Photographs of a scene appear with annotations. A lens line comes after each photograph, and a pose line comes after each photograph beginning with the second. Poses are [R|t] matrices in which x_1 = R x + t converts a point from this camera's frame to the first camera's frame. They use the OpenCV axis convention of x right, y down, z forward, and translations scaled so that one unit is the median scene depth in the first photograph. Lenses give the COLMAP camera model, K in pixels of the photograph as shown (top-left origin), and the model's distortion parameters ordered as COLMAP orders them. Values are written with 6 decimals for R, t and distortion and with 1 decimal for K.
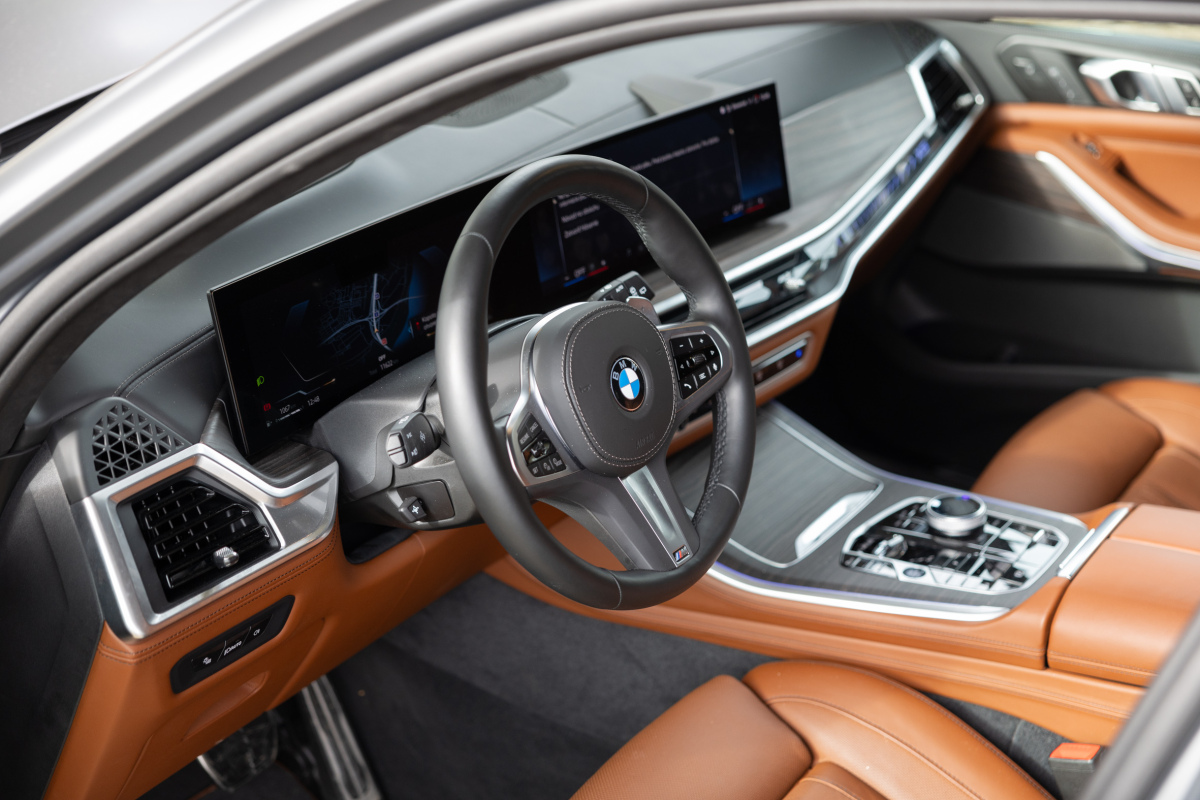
lens RADIAL K [[1963.9, 0, 600.0], [0, 1963.9, 400.0], [0, 0, 1]] dist [-0.004240, 0.053104]
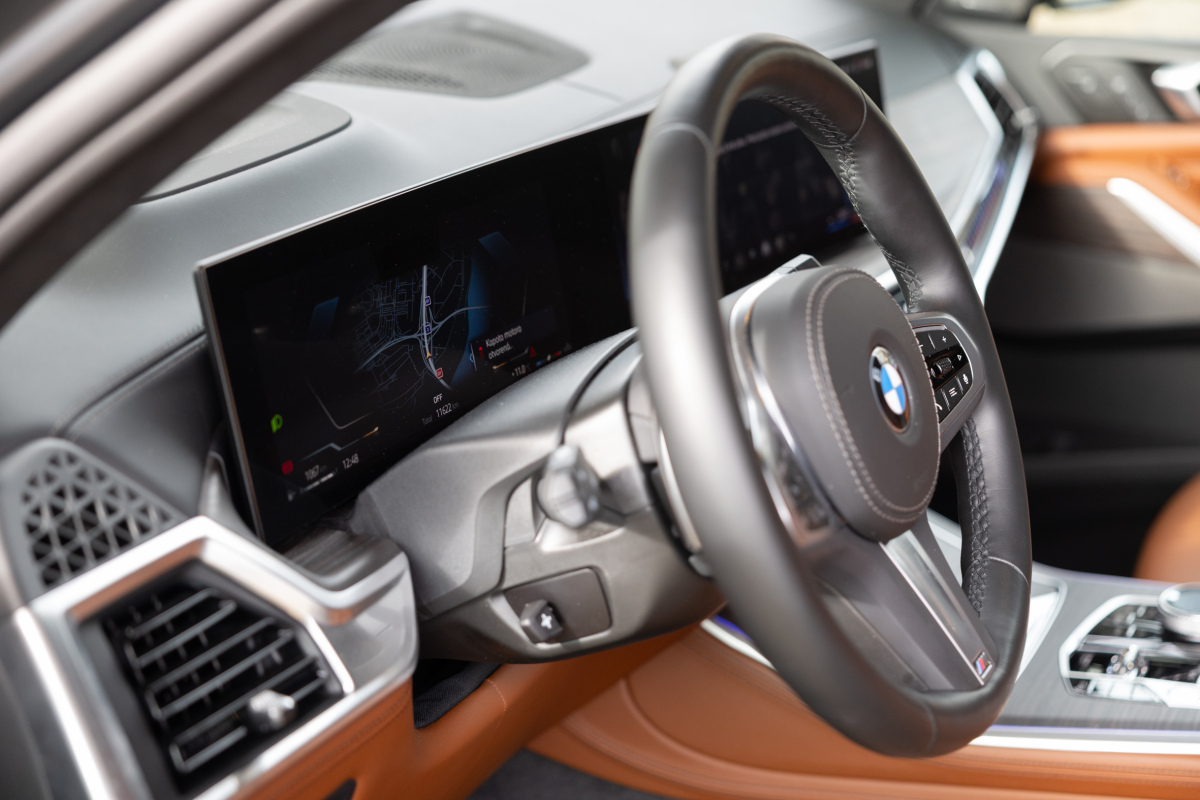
lens RADIAL K [[1963.9, 0, 600.0], [0, 1963.9, 400.0], [0, 0, 1]] dist [-0.004240, 0.053104]
pose [[0.988274, -0.048514, 0.144779, -0.161635], [0.064494, 0.992078, -0.107807, 0.054411], [-0.138402, 0.115880, 0.983573, 0.393391]]
